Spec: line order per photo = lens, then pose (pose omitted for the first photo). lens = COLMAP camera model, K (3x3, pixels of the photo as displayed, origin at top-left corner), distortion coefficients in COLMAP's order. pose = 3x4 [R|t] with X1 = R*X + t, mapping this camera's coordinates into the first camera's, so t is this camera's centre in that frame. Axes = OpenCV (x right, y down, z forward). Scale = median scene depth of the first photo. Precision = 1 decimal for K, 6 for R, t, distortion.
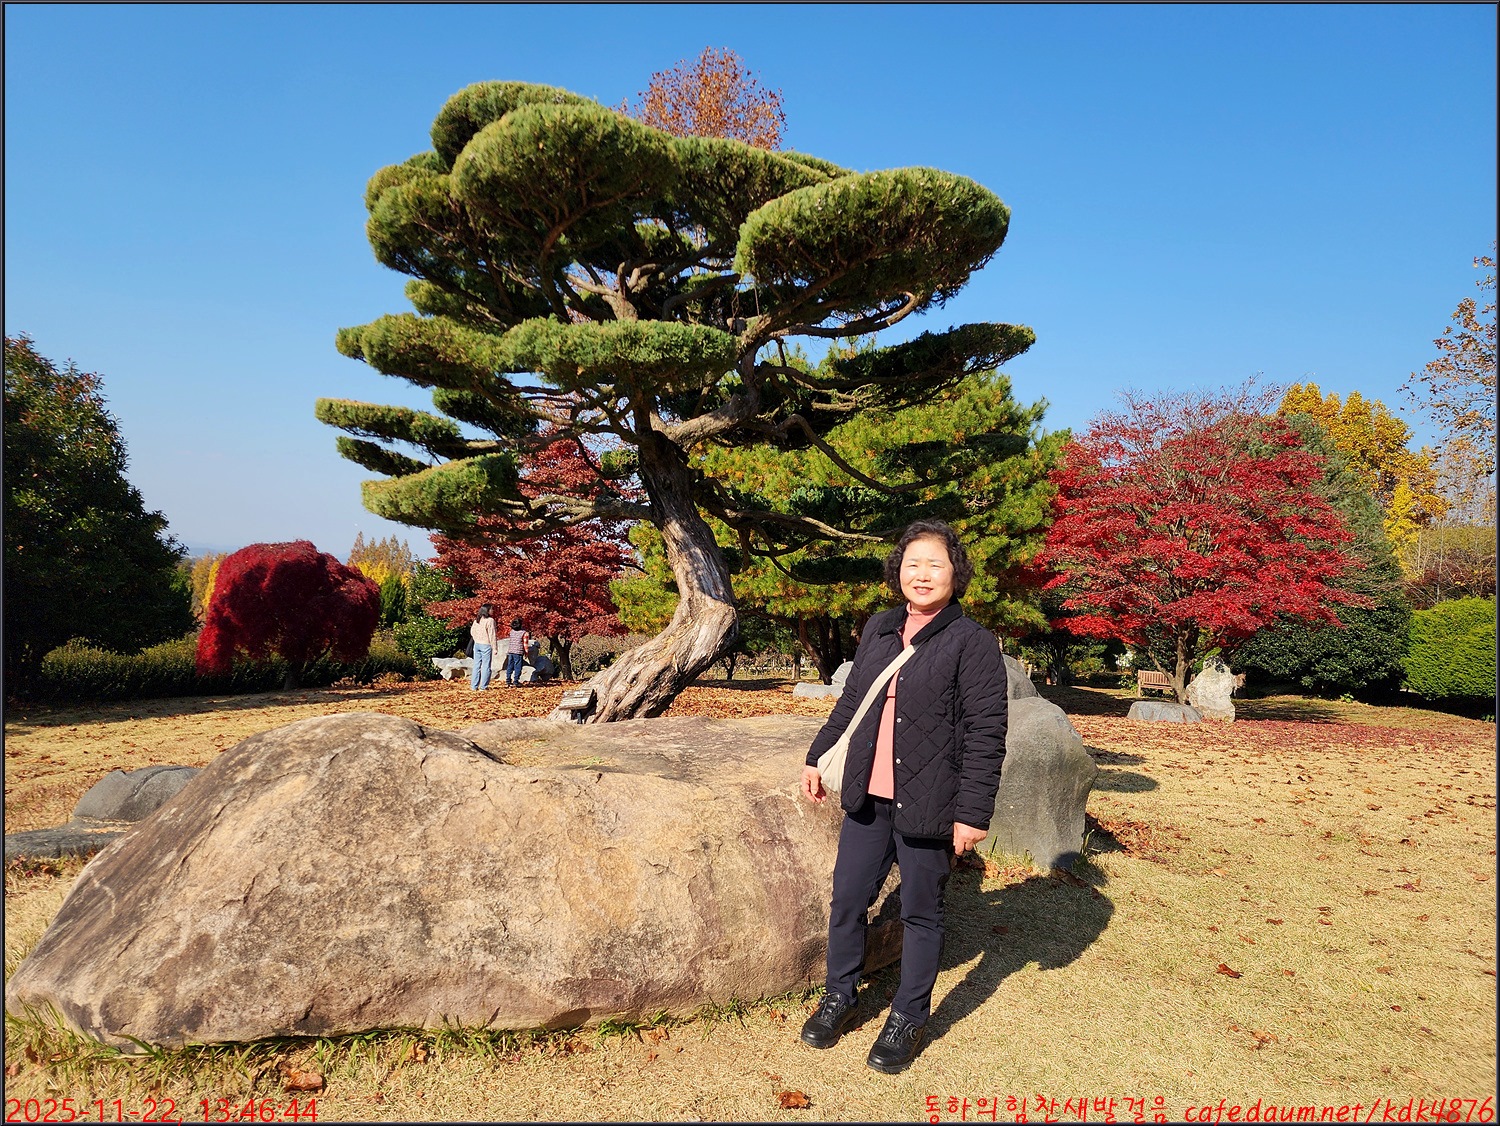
lens RADIAL K [[974.1, 0, 733.7], [0, 974.1, 556.6], [0, 0, 1]] dist [0.079084, -0.064618]
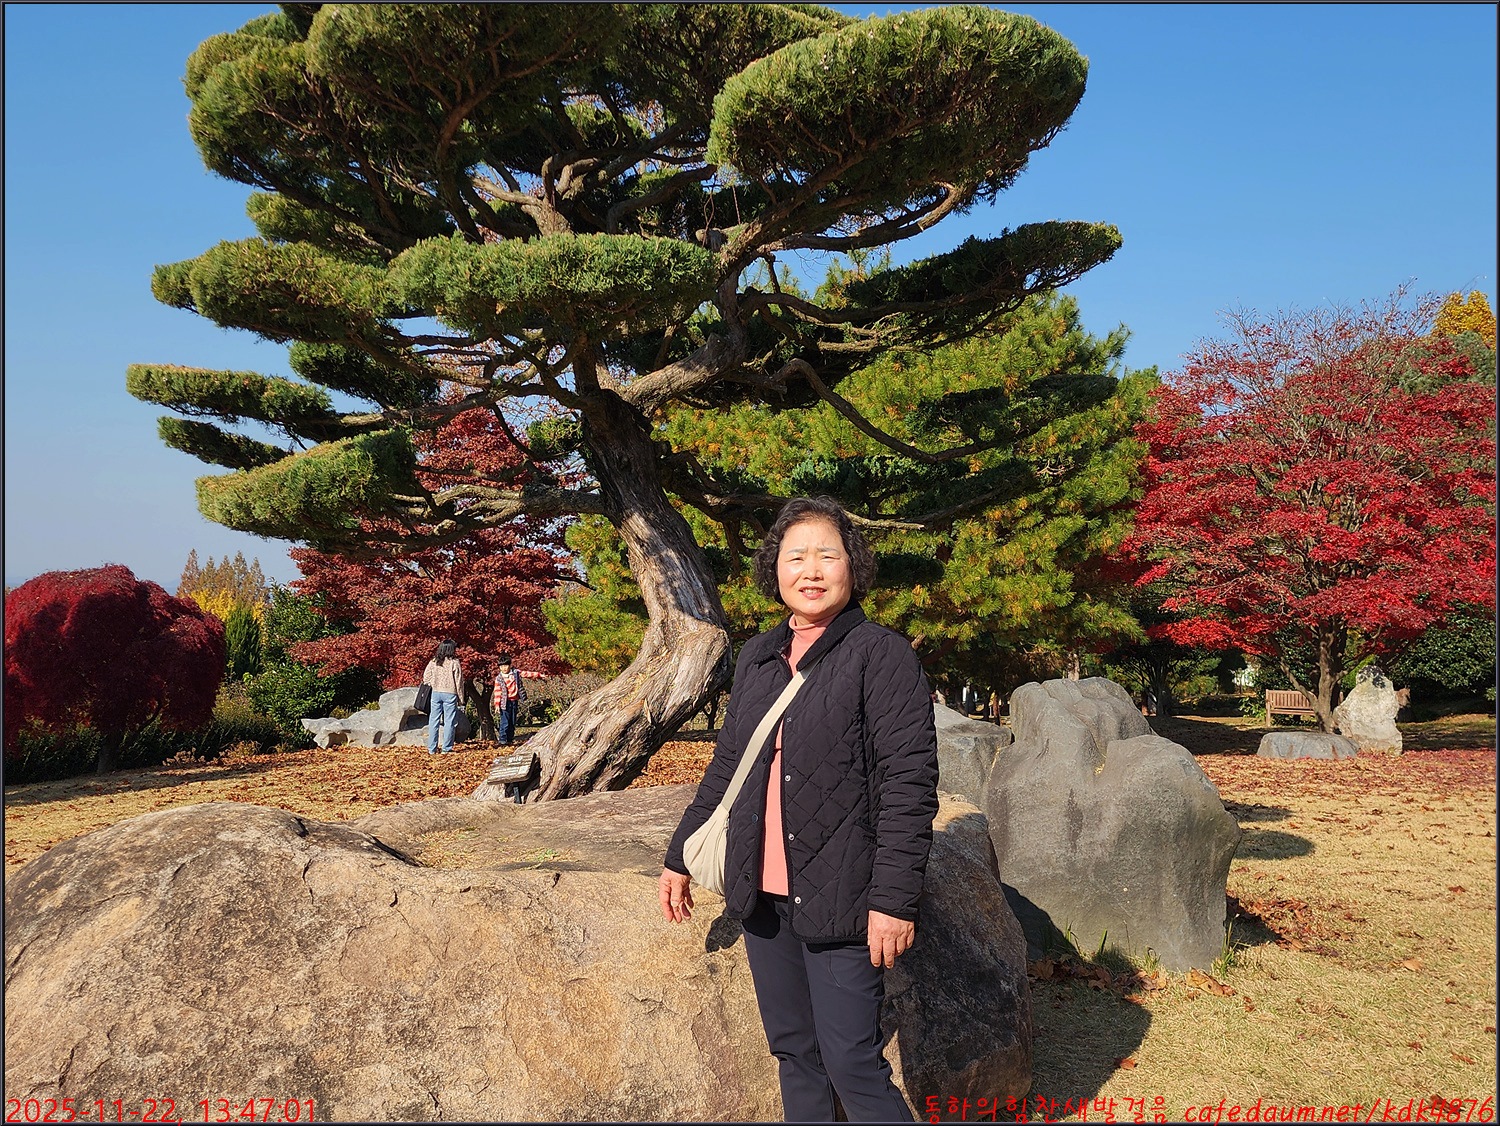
lens RADIAL K [[1330.3, 0, 729.7], [0, 1330.3, 553.1], [0, 0, 1]] dist [0.073234, -0.060598]
pose [[0.998842, -0.044956, 0.017145, -0.011019], [0.045046, 0.998973, -0.004936, 0.000512], [-0.016905, 0.005703, 0.999841, 0.018733]]
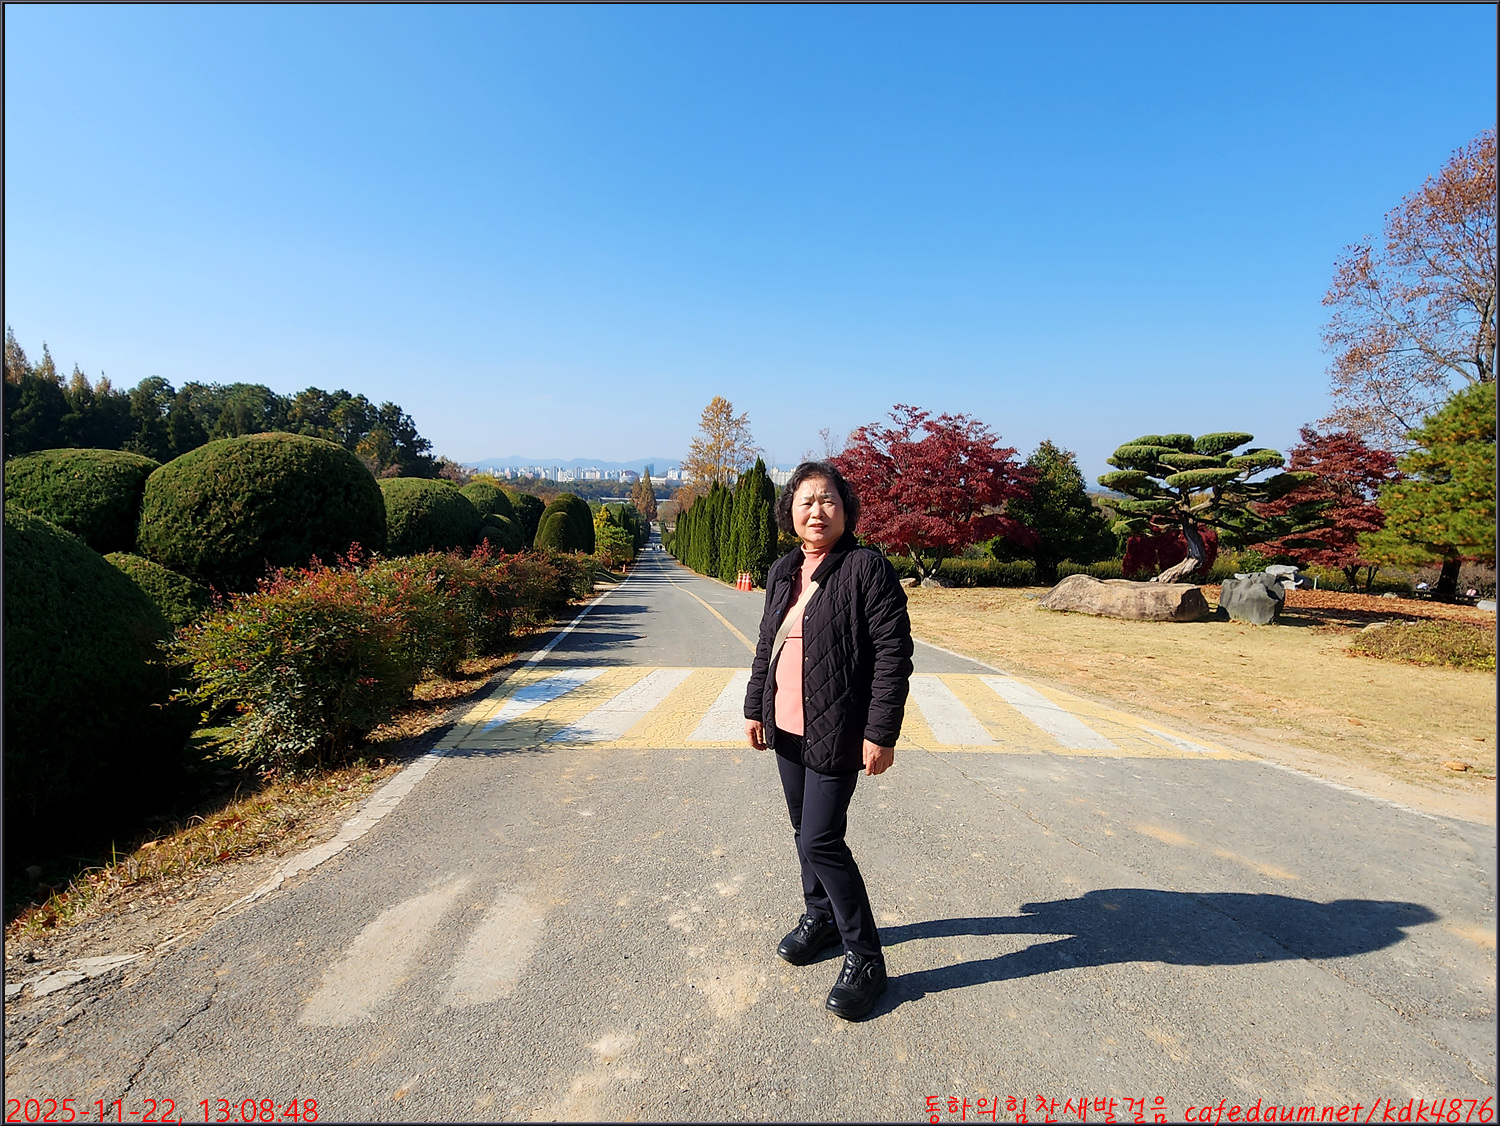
lens RADIAL K [[760.7, 0, 750.0], [0, 760.7, 563.0], [0, 0, 1]] dist [-0.002015, -0.001071]
pose [[0.532197, 0.030146, -0.846084, 1.617902], [0.045793, 0.996878, 0.064323, -0.204134], [0.845381, -0.072977, 0.529155, -2.098088]]
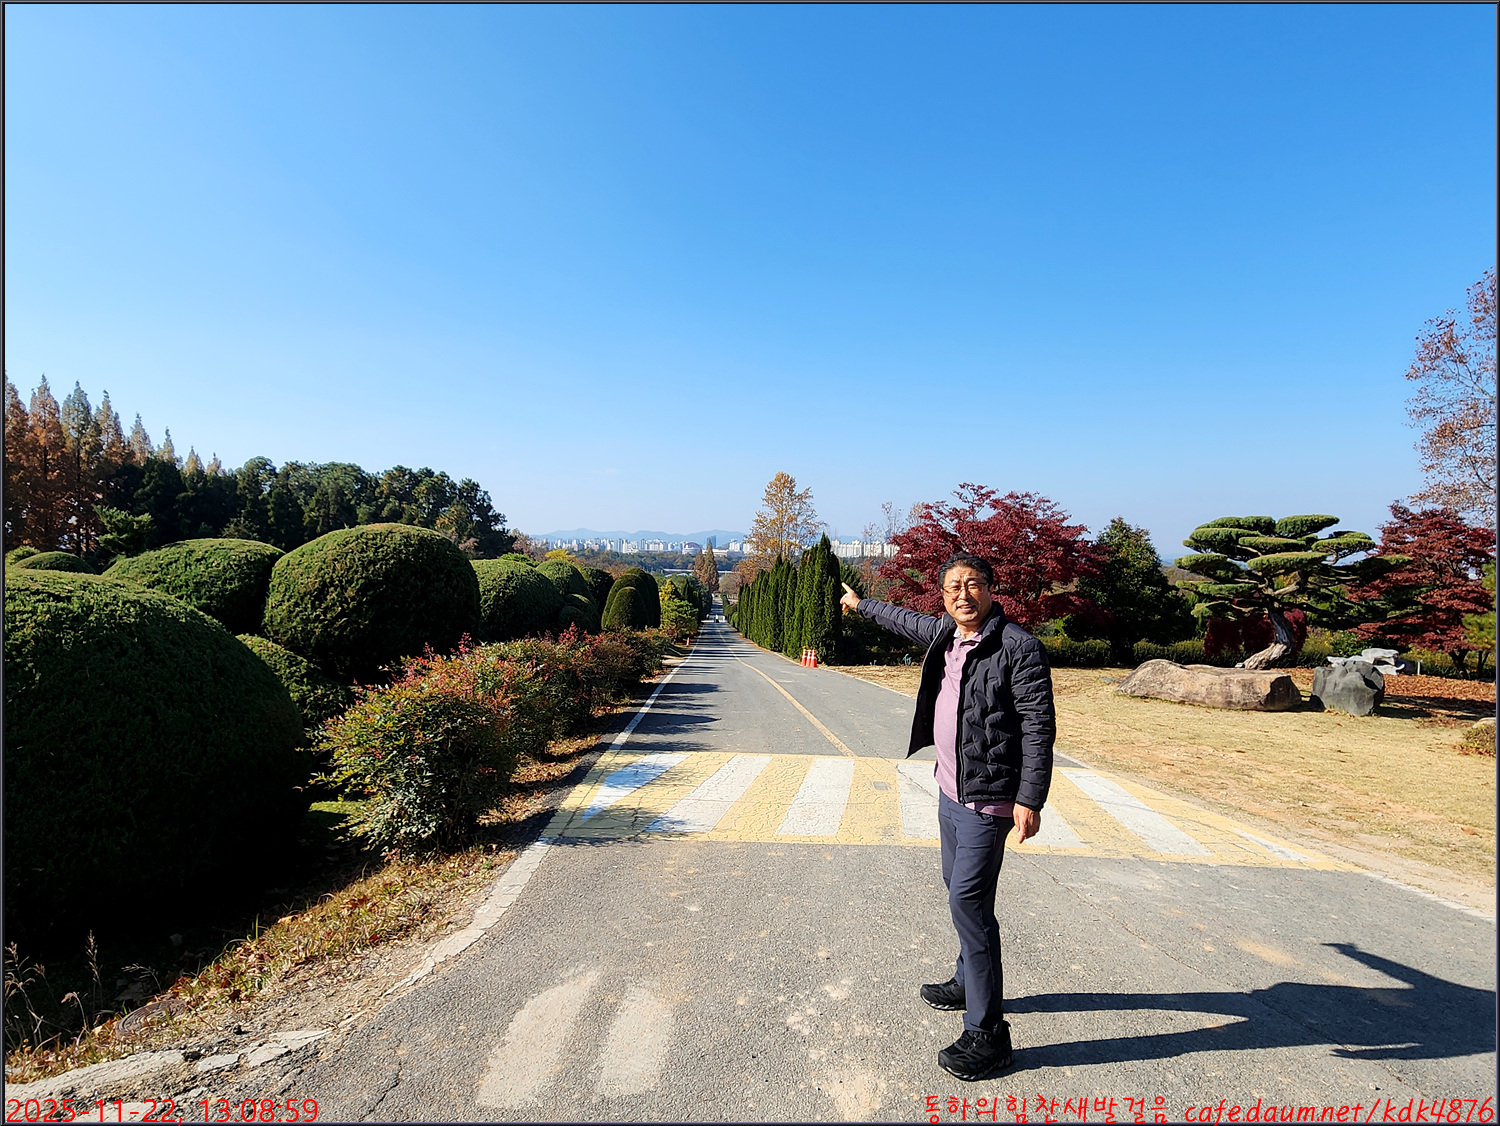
lens RADIAL K [[760.7, 0, 750.0], [0, 760.7, 563.0], [0, 0, 1]] dist [-0.002015, -0.001071]
pose [[0.462842, -0.048354, -0.885121, 1.649243], [0.040733, 0.998617, -0.033255, -0.243393], [0.885505, -0.020662, 0.464171, -2.156599]]
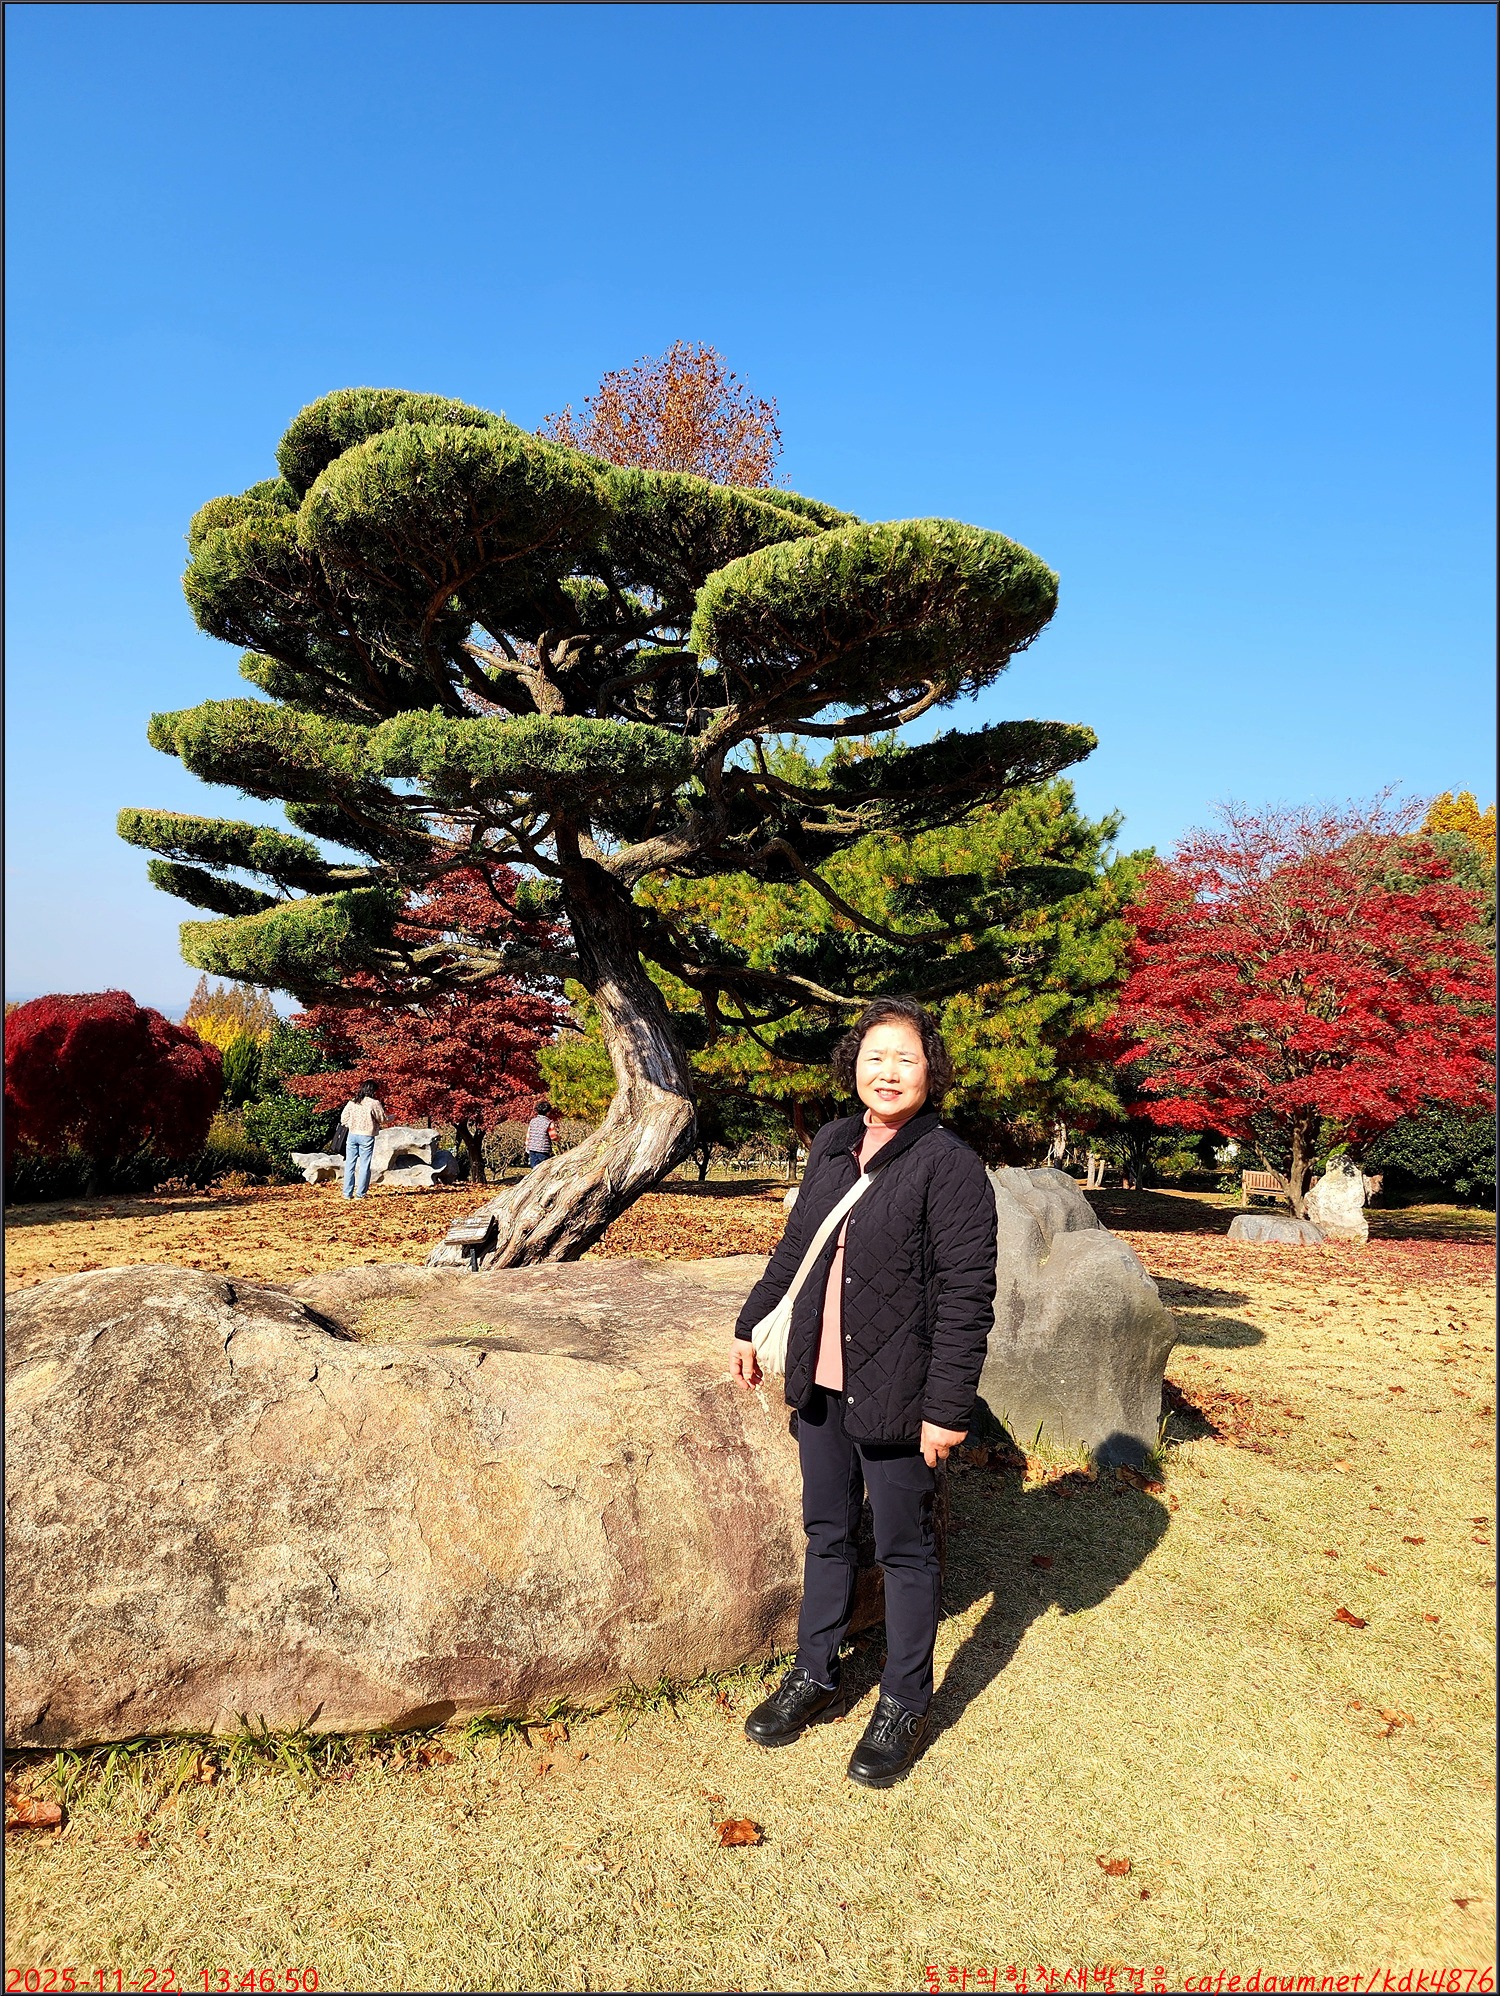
lens RADIAL K [[1303.2, 0, 753.3], [0, 1303.2, 977.1], [0, 0, 1]] dist [0.078480, -0.070871]
pose [[0.999437, 0.008119, 0.032549, 0.015761], [-0.007256, 0.999621, -0.026559, -0.016483], [-0.032753, 0.026307, 0.999117, 0.017733]]
